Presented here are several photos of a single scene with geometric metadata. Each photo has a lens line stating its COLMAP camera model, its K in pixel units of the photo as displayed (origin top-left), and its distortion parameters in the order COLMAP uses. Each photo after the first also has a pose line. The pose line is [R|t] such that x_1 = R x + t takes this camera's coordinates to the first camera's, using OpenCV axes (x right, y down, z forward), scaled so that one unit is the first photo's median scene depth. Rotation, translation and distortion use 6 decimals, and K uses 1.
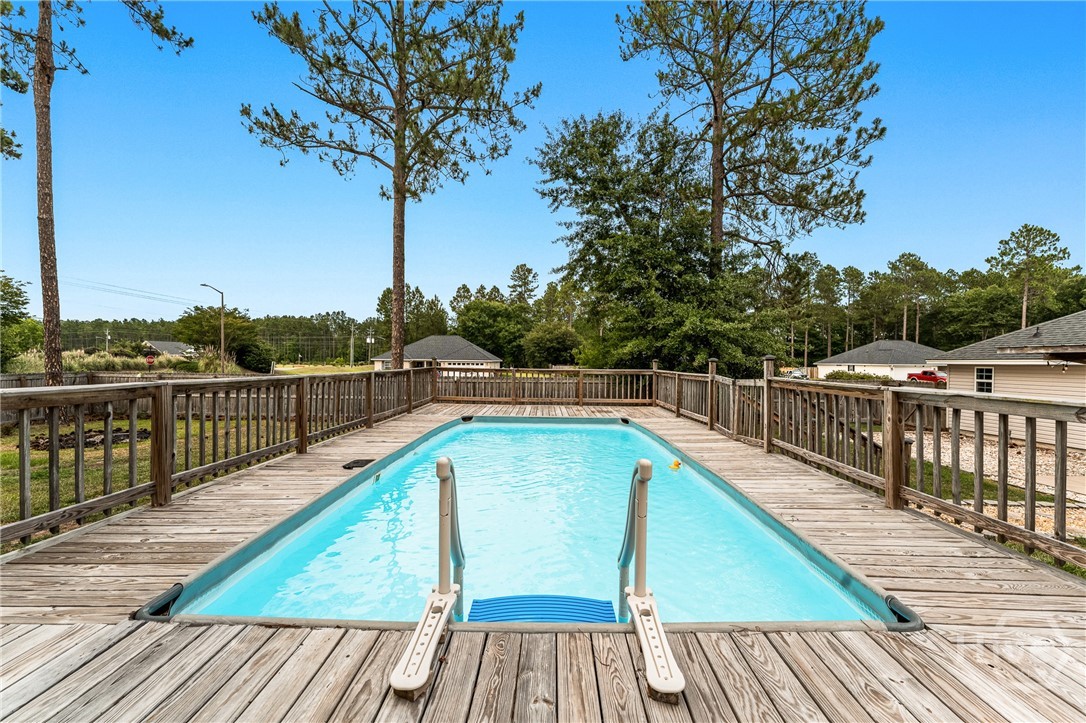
lens RADIAL K [[431.2, 0, 543.1], [0, 431.2, 358.7], [0, 0, 1]] dist [0.000137, 0.000168]
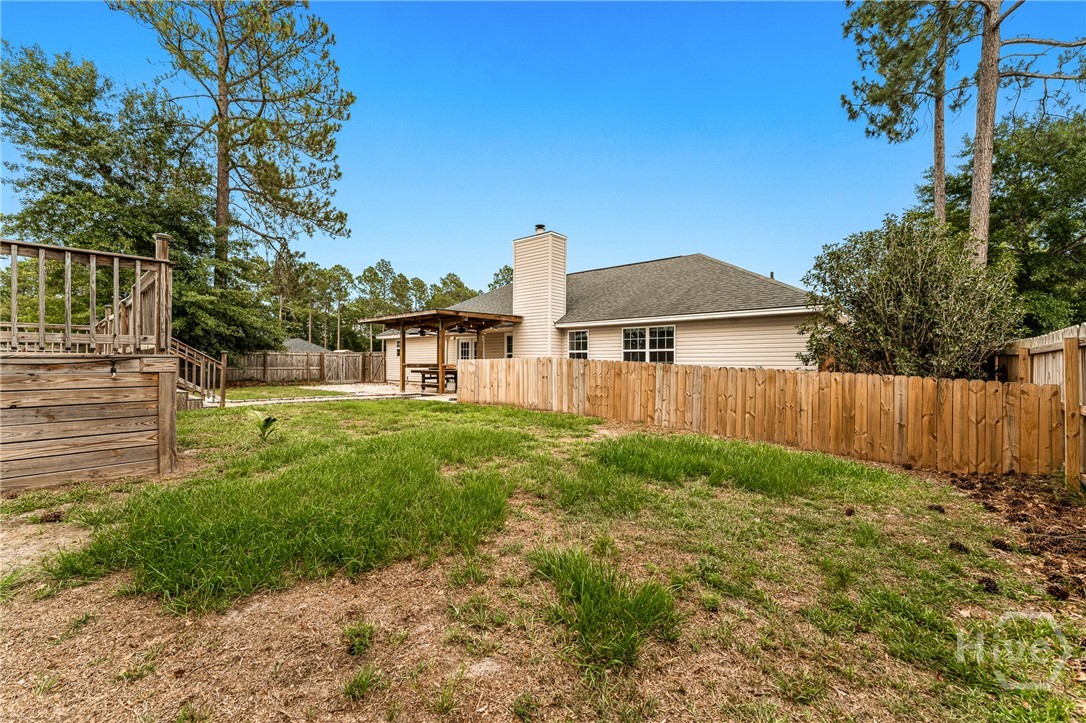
lens RADIAL K [[431.2, 0, 543.1], [0, 431.2, 358.7], [0, 0, 1]] dist [0.000137, 0.000168]
pose [[0.659897, 0.001117, 0.751355, 0.042871], [-0.002704, 0.999996, 0.000888, 0.023652], [-0.751351, -0.002617, 0.659898, -0.129811]]
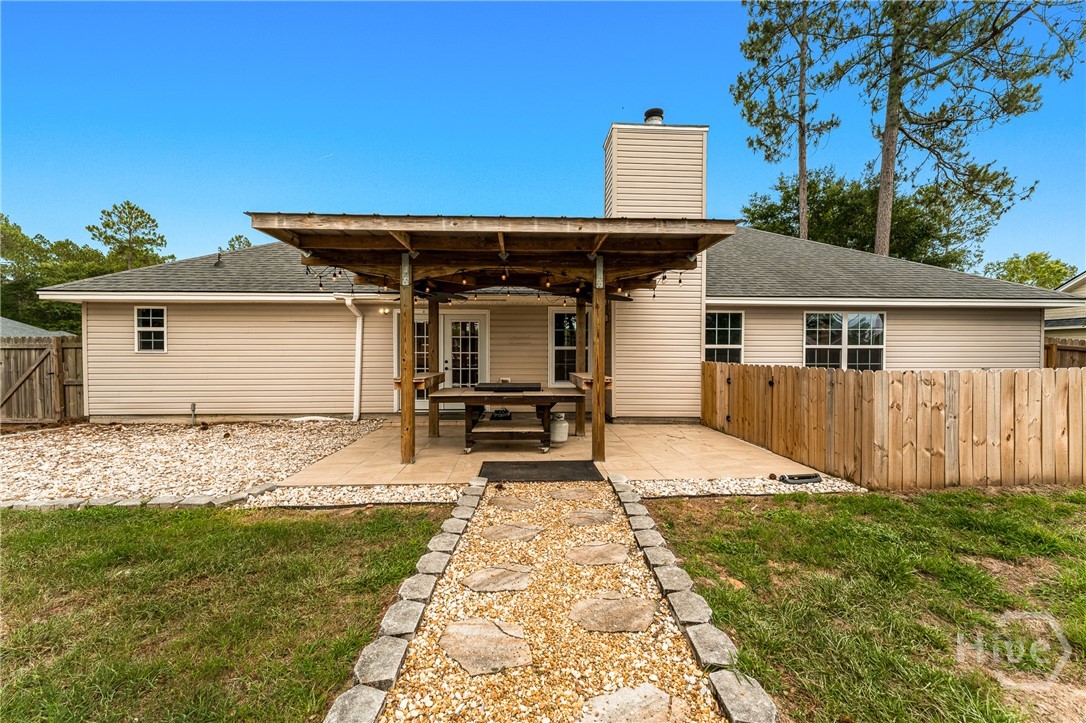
lens RADIAL K [[443.8, 0, 538.2], [0, 443.8, 357.6], [0, 0, 1]] dist [-0.001338, -0.000340]
pose [[-0.036378, -0.010078, 0.999287, 0.105843], [-0.005051, 0.999938, 0.009901, 0.021900], [-0.999325, -0.004687, -0.036427, 0.131796]]
